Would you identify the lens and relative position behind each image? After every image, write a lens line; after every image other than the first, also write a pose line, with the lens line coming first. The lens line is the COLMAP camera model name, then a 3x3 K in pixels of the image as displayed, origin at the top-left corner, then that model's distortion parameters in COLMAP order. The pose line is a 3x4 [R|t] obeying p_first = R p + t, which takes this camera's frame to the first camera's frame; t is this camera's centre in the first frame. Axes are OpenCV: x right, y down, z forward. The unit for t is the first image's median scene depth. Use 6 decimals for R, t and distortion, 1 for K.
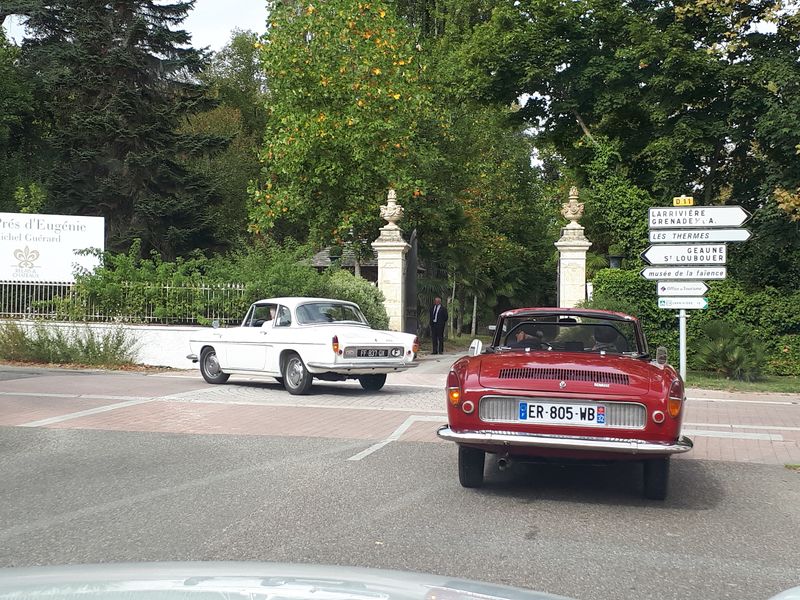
lens RADIAL K [[628.9, 0, 399.8], [0, 628.9, 298.4], [0, 0, 1]] dist [0.005227, -0.015314]
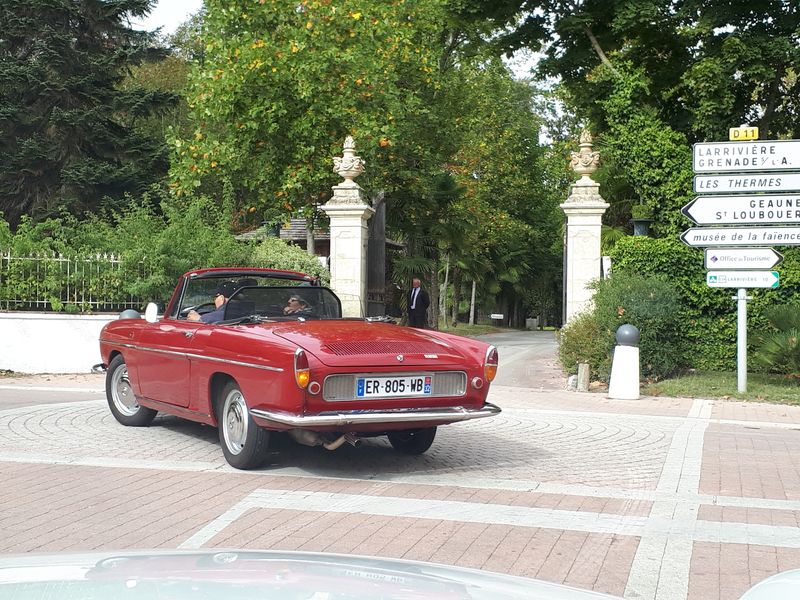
lens RADIAL K [[628.9, 0, 399.8], [0, 628.9, 302.5], [0, 0, 1]] dist [0.005227, -0.015314]
pose [[0.999876, -0.000866, -0.015693, 0.061401], [0.001233, 0.999726, 0.023368, 0.012476], [0.015669, -0.023384, 0.999604, 0.225209]]
